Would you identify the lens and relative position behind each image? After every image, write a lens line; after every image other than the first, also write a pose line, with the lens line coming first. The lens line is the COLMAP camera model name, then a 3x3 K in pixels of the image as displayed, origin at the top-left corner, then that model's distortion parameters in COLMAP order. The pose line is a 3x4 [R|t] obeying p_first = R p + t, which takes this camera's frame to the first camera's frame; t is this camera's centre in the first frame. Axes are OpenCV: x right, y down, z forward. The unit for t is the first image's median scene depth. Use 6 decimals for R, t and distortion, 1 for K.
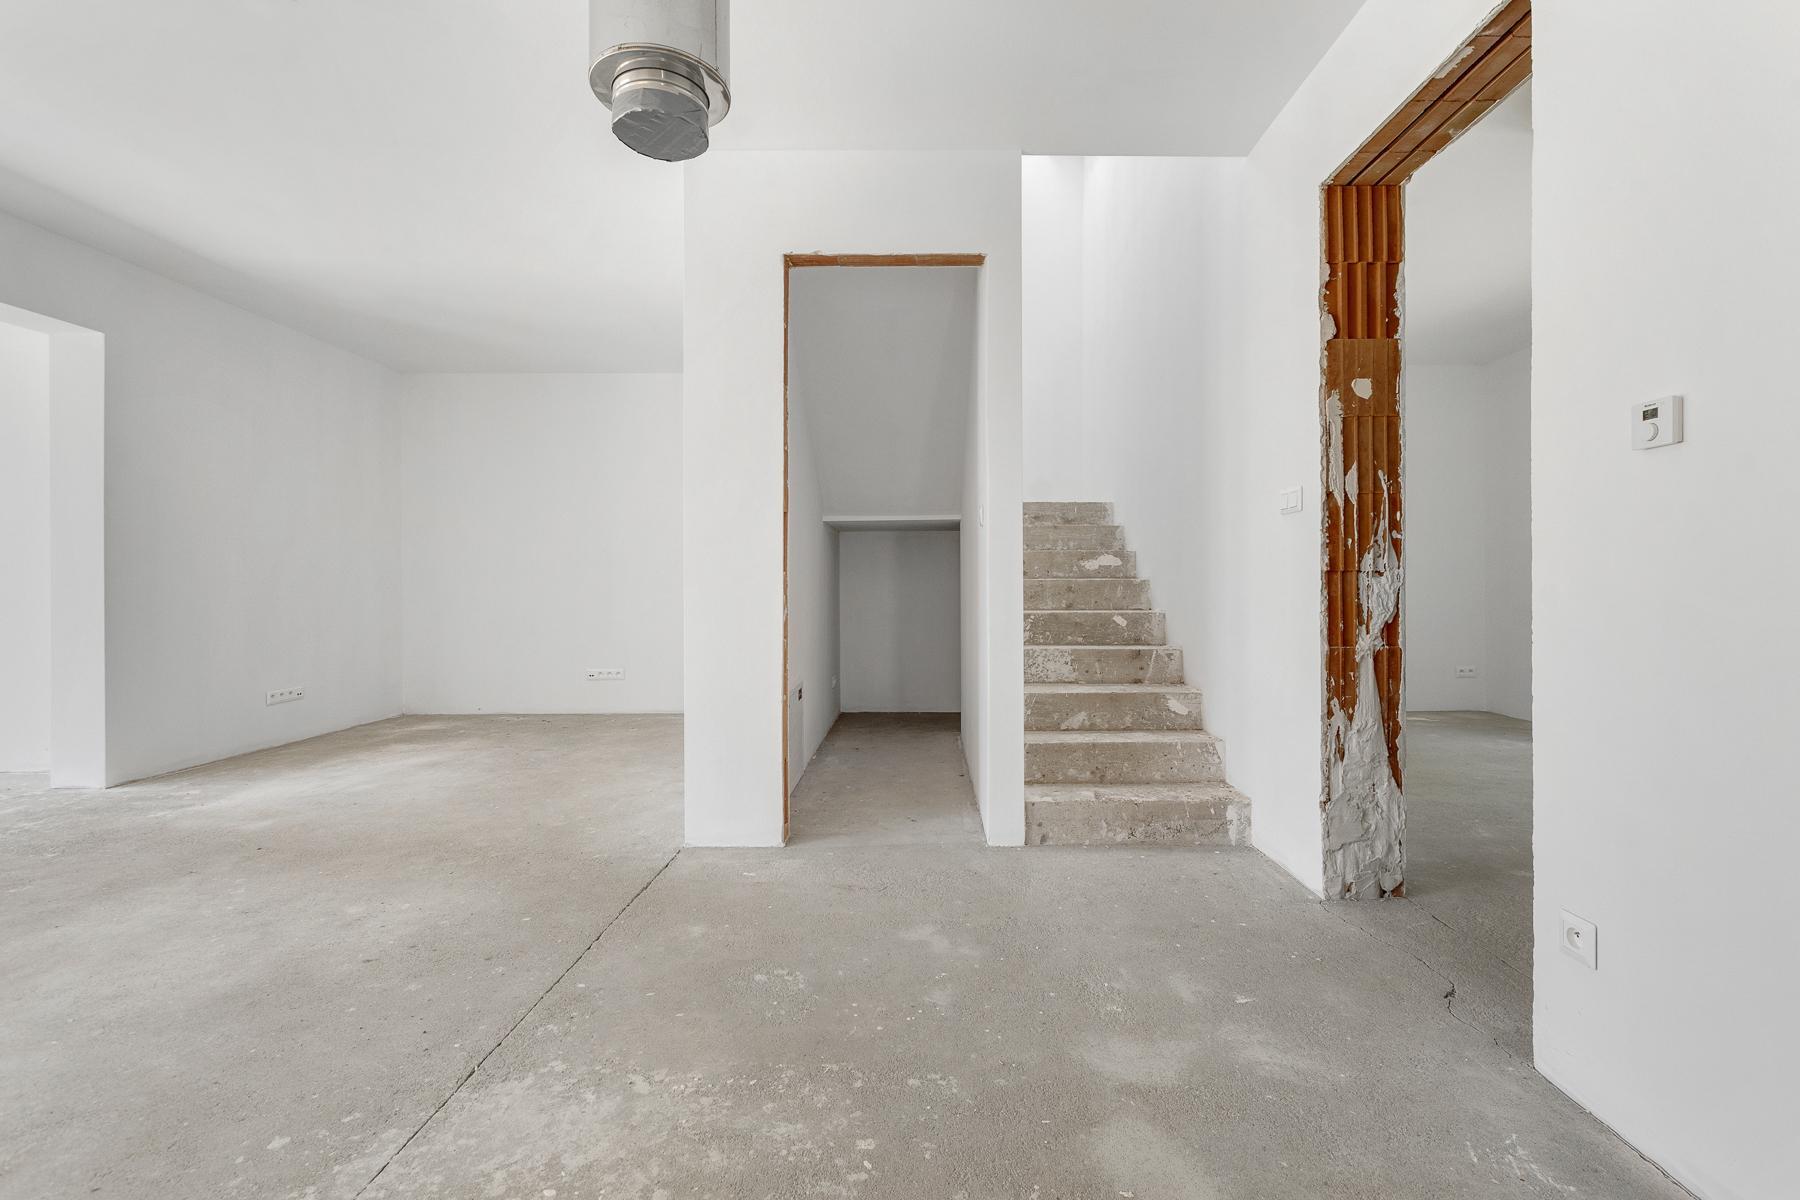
lens RADIAL K [[798.7, 0, 898.6], [0, 798.7, 586.2], [0, 0, 1]] dist [0.001090, -0.000050]
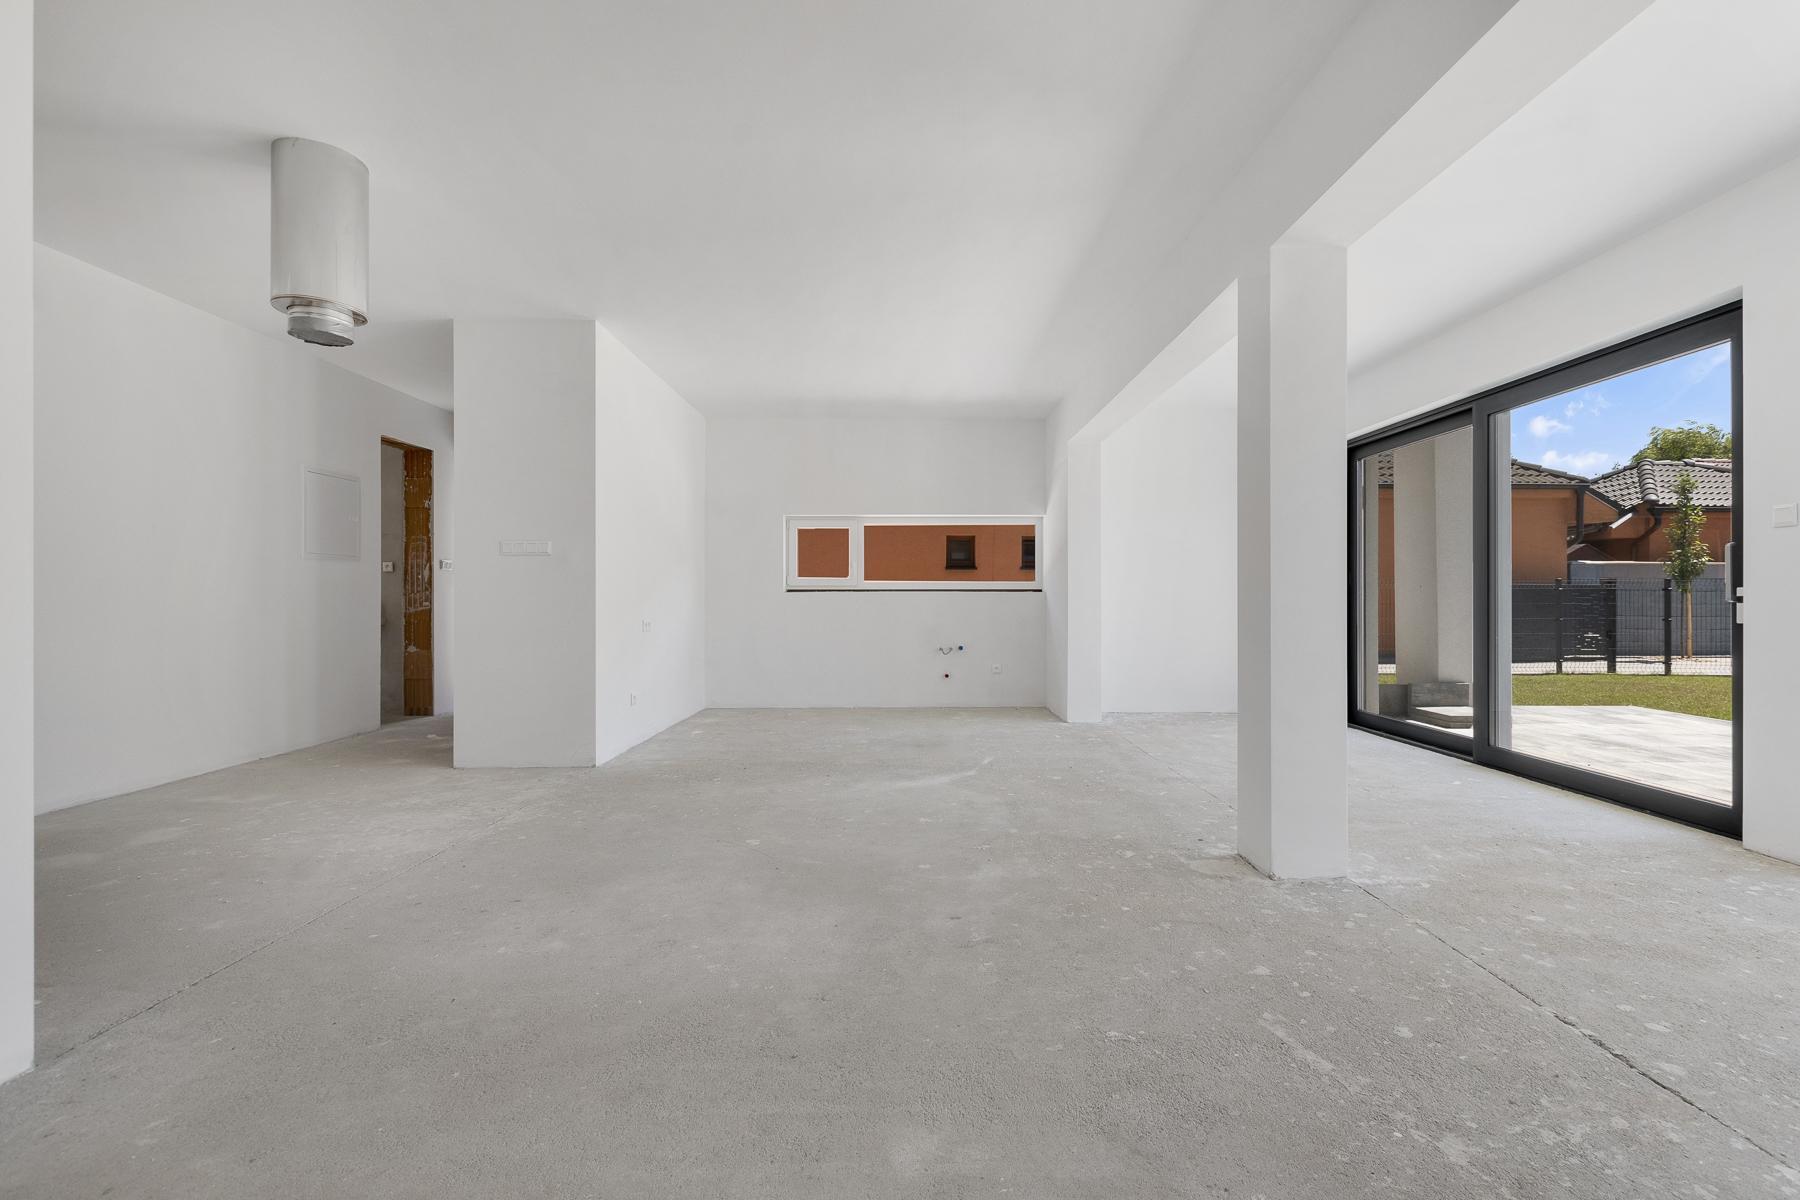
lens RADIAL K [[793.9, 0, 905.0], [0, 793.9, 607.2], [0, 0, 1]] dist [0.013683, -0.005840]
pose [[-0.999781, 0.005338, -0.020217, -1.049232], [0.005136, 0.999936, 0.010032, 0.003700], [0.020269, 0.009926, -0.999745, 1.895080]]
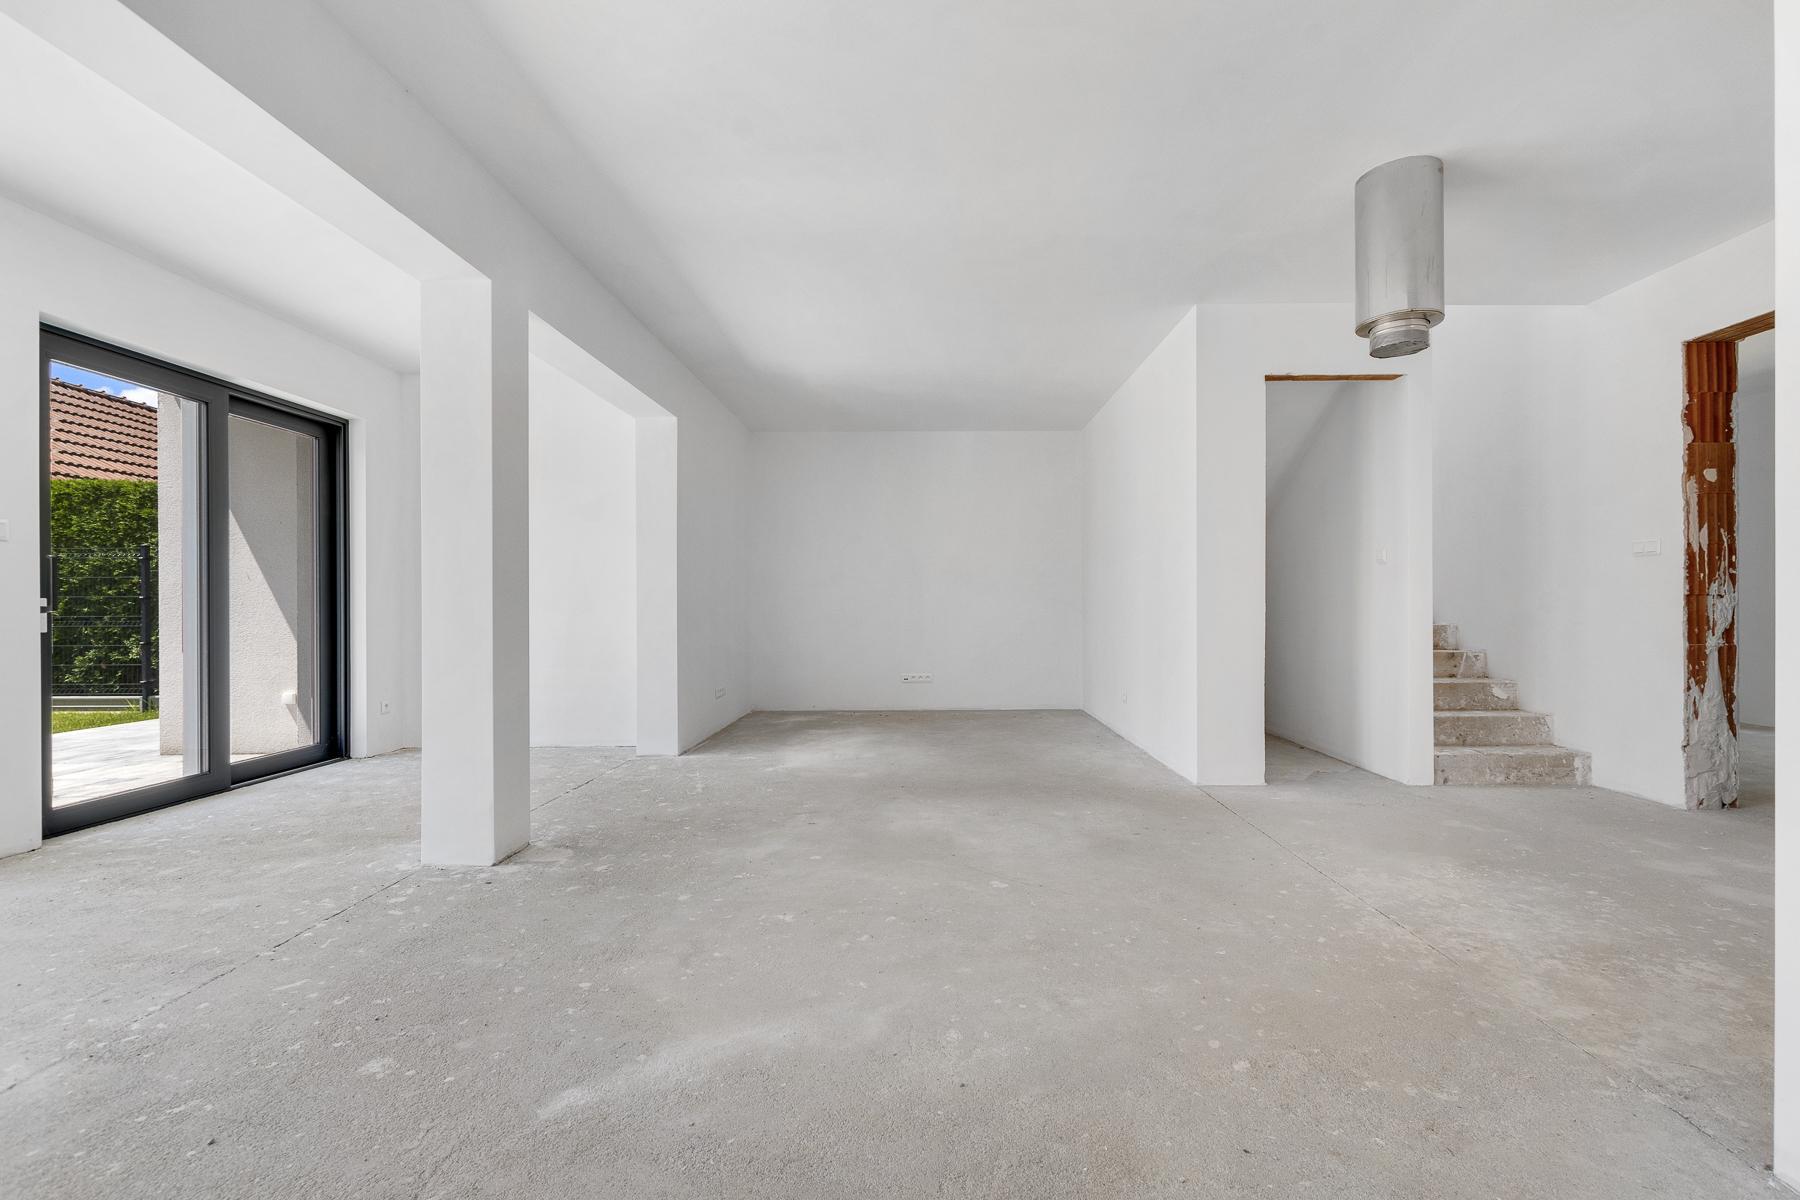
lens RADIAL K [[793.9, 0, 905.0], [0, 793.9, 607.2], [0, 0, 1]] dist [0.013683, -0.005840]
pose [[0.999994, -0.000094, 0.003328, -0.963992], [0.000092, 1.000000, 0.000599, 0.003836], [-0.003328, -0.000598, 0.999994, -0.524203]]
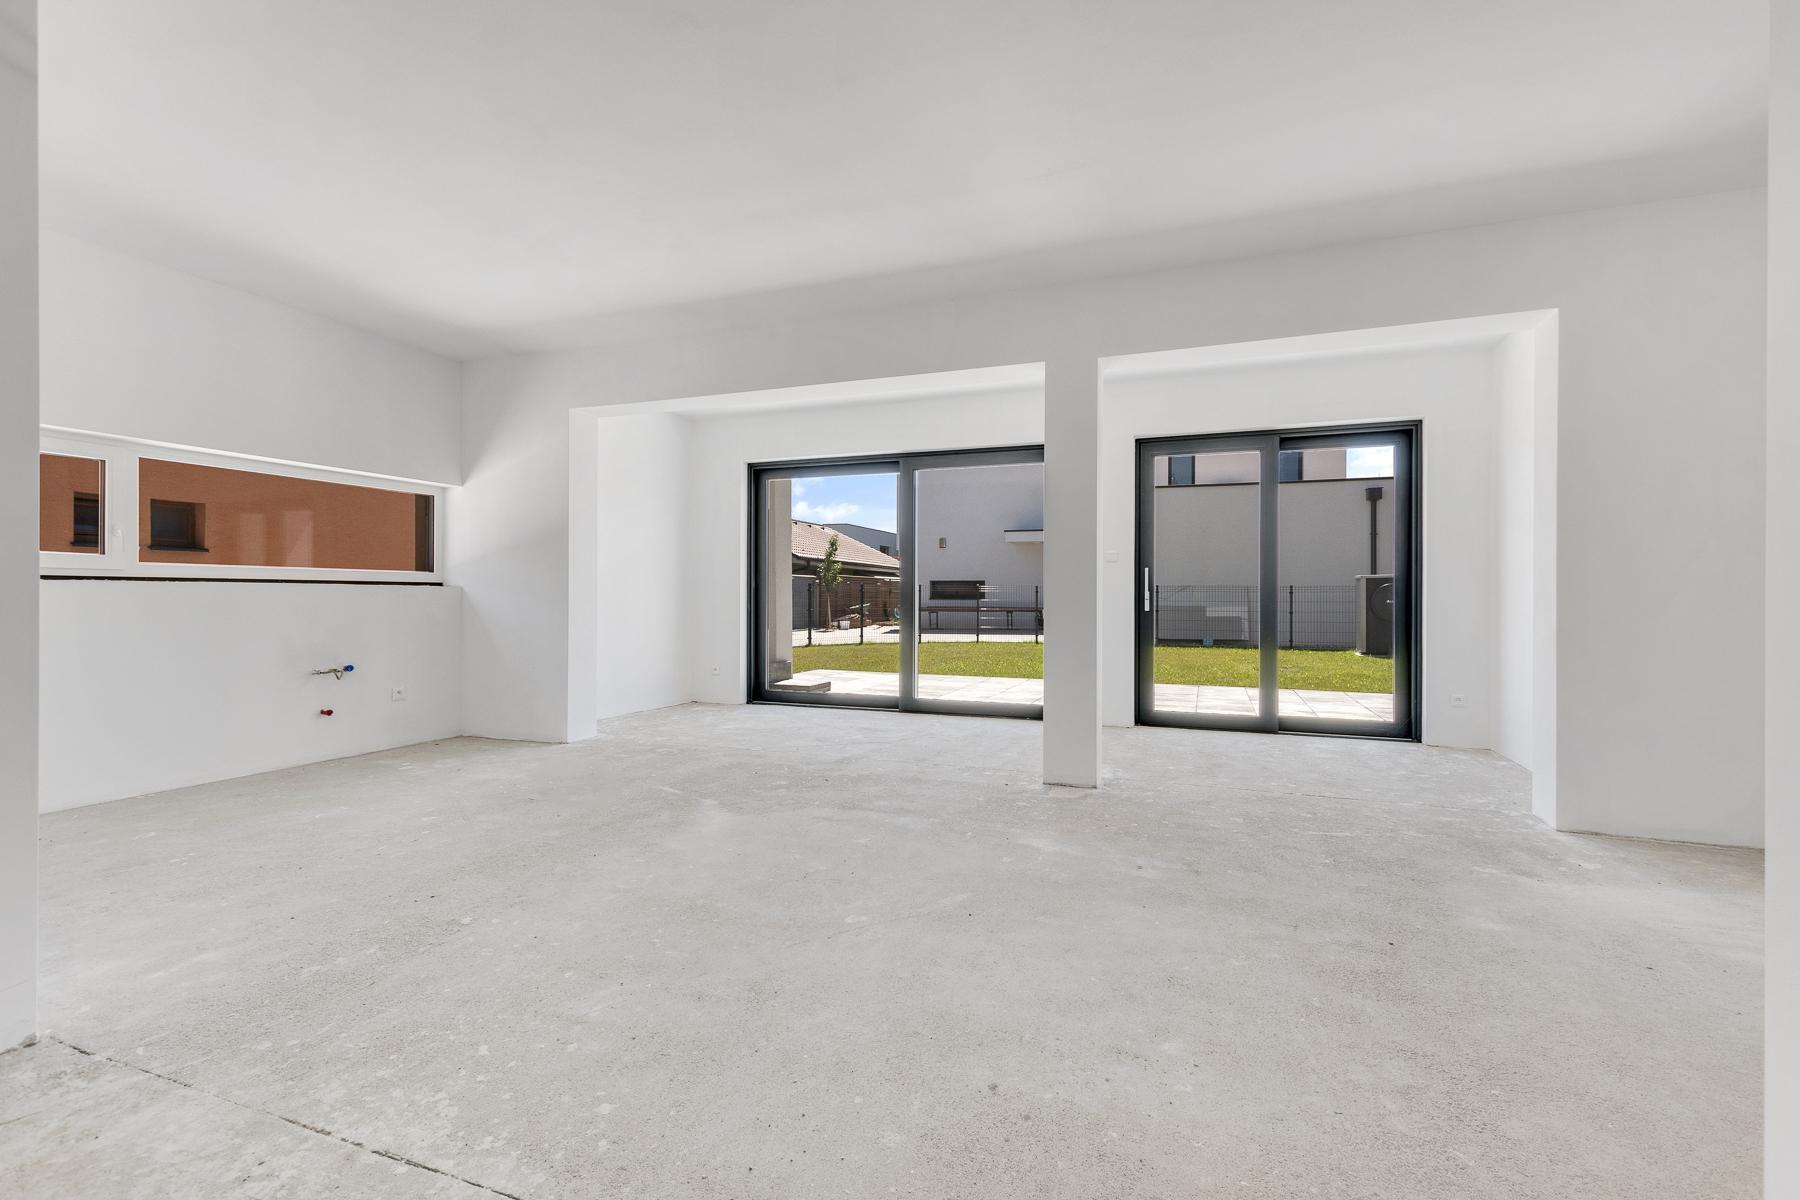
lens RADIAL K [[787.2, 0, 941.2], [0, 787.2, 596.5], [0, 0, 1]] dist [0.014773, -0.000655]
pose [[-0.314573, 0.002111, -0.949231, 0.058405], [-0.002696, 0.999992, 0.003118, -0.002288], [0.949229, 0.003540, -0.314565, 1.004985]]
